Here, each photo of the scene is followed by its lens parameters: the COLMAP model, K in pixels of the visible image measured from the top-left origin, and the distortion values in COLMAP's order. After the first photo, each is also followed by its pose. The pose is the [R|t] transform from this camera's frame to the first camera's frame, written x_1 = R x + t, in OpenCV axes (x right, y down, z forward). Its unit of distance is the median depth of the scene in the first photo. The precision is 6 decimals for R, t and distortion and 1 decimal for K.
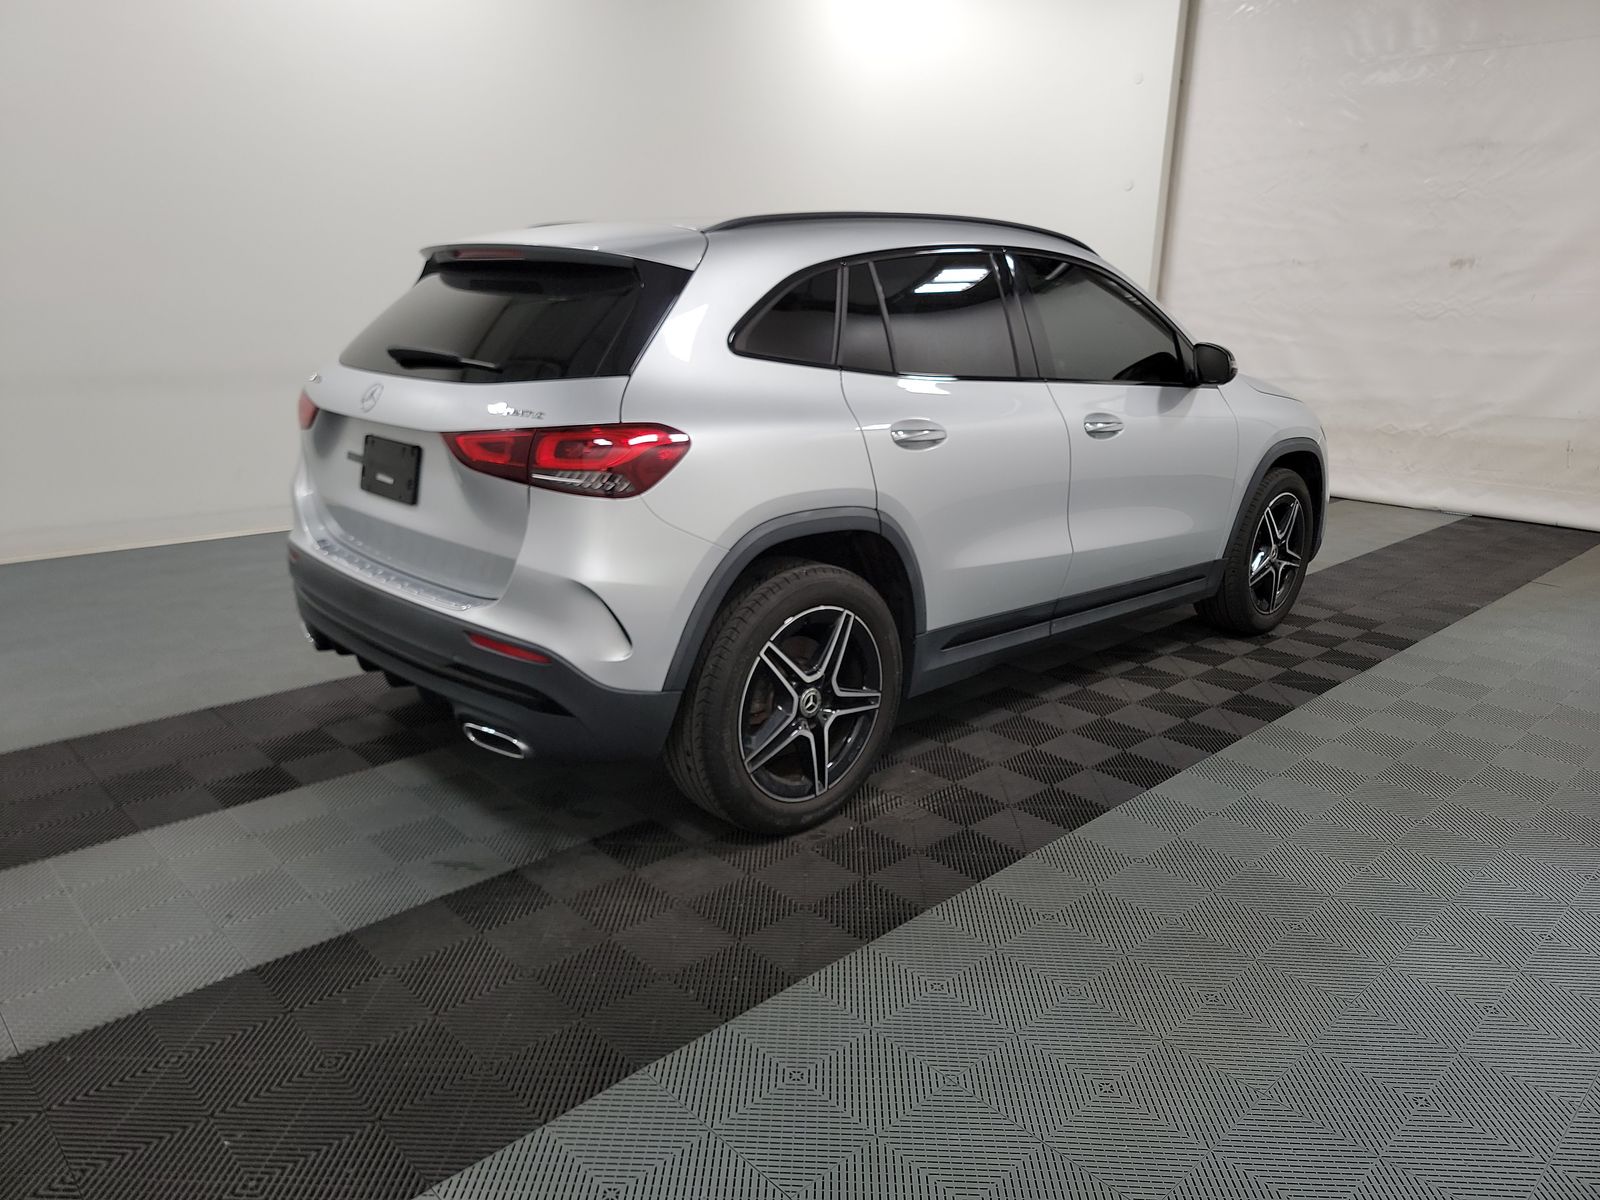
lens RADIAL K [[1118.0, 0, 825.0], [0, 1118.0, 600.1], [0, 0, 1]] dist [0.053075, -0.045836]
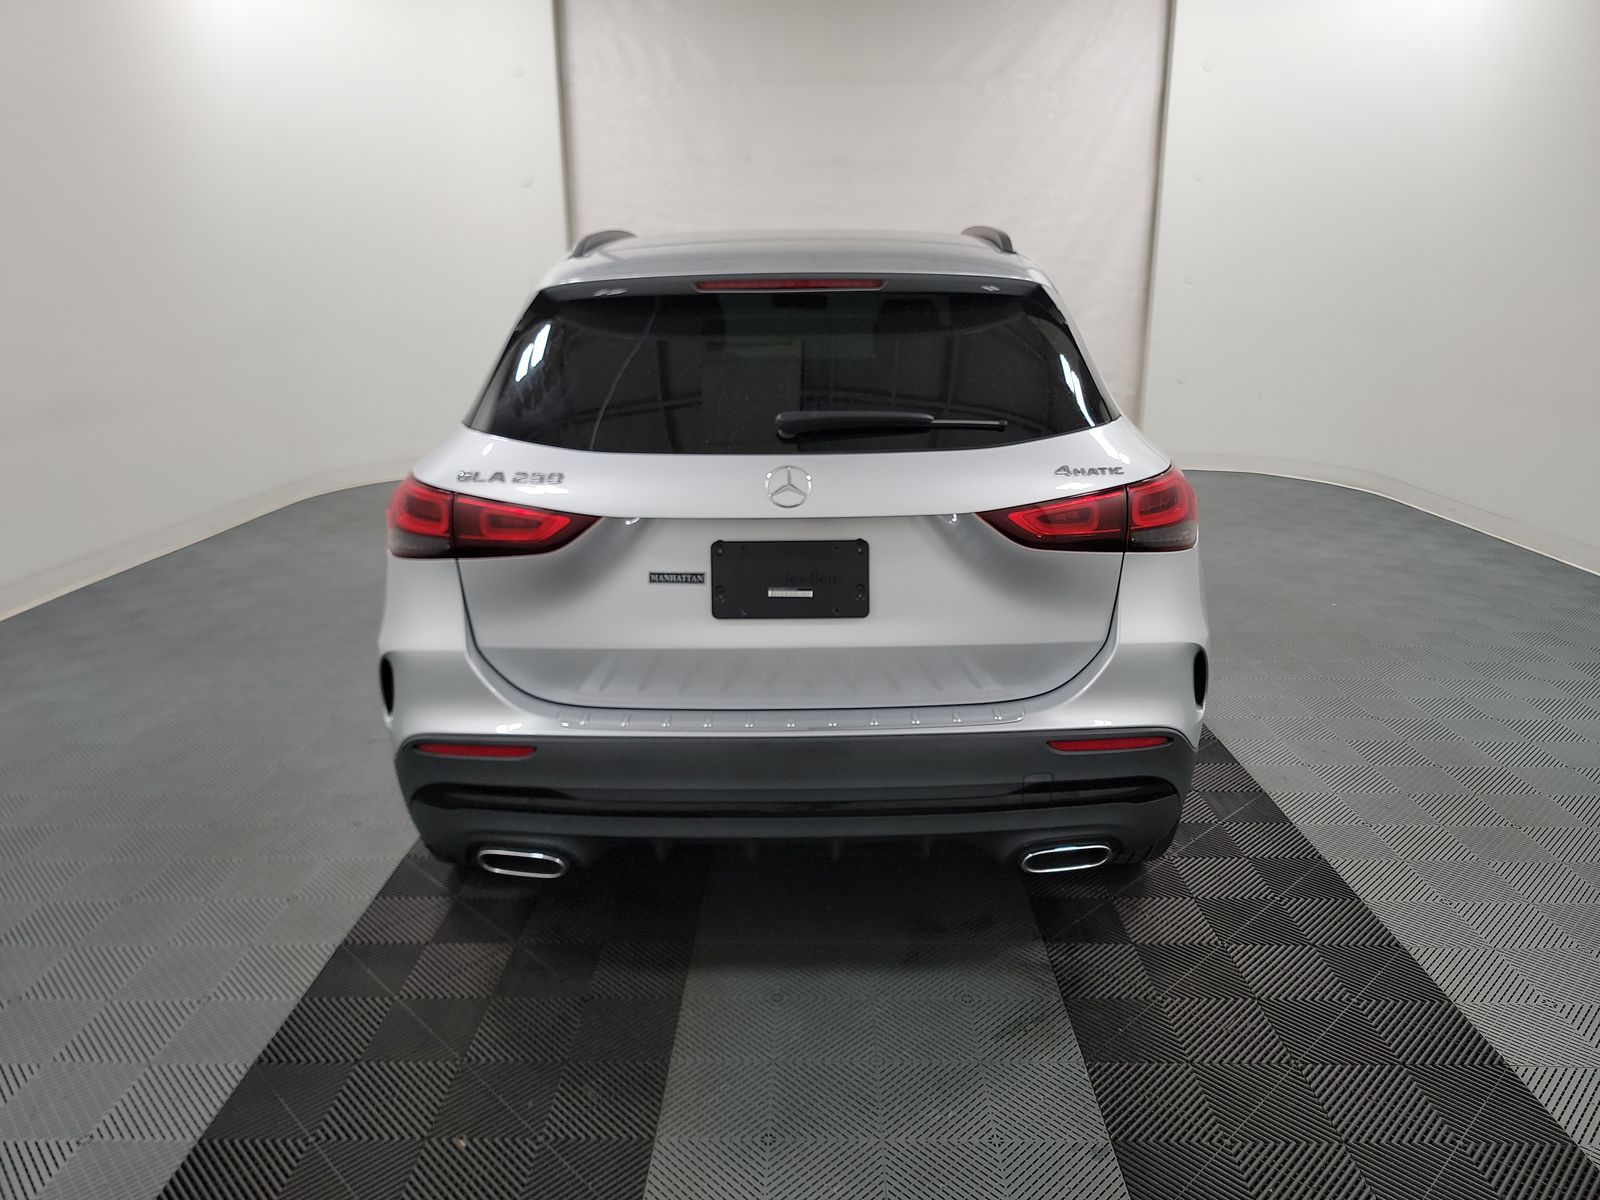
lens RADIAL K [[1118.0, 0, 825.0], [0, 1118.0, 600.1], [0, 0, 1]] dist [0.053075, -0.045836]
pose [[0.702701, -0.218609, 0.677068, -0.833129], [0.211500, 0.972791, 0.094584, -0.160478], [-0.679322, 0.076735, 0.729817, 0.425720]]
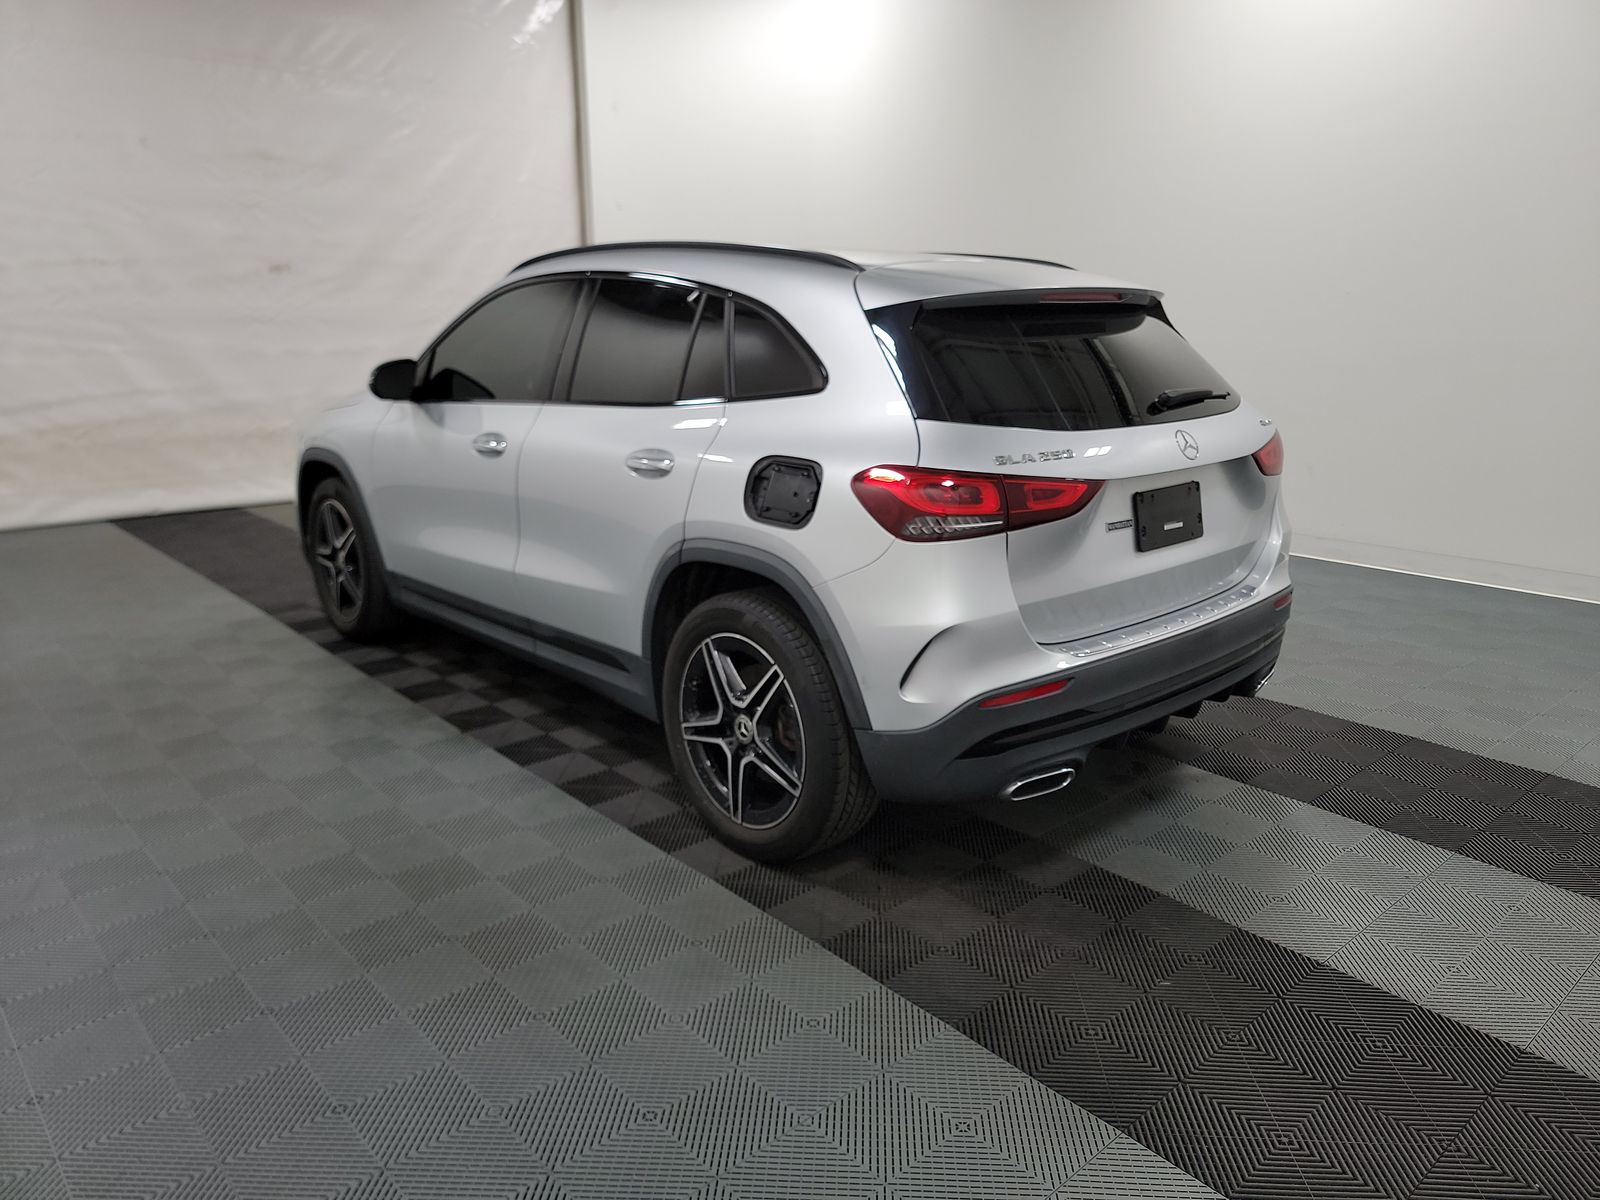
lens RADIAL K [[1118.0, 0, 825.0], [0, 1118.0, 600.1], [0, 0, 1]] dist [0.053075, -0.045836]
pose [[0.035152, -0.278113, 0.959905, -1.309817], [0.261294, 0.929646, 0.259778, -0.367306], [-0.964619, 0.241686, 0.105348, 1.149704]]
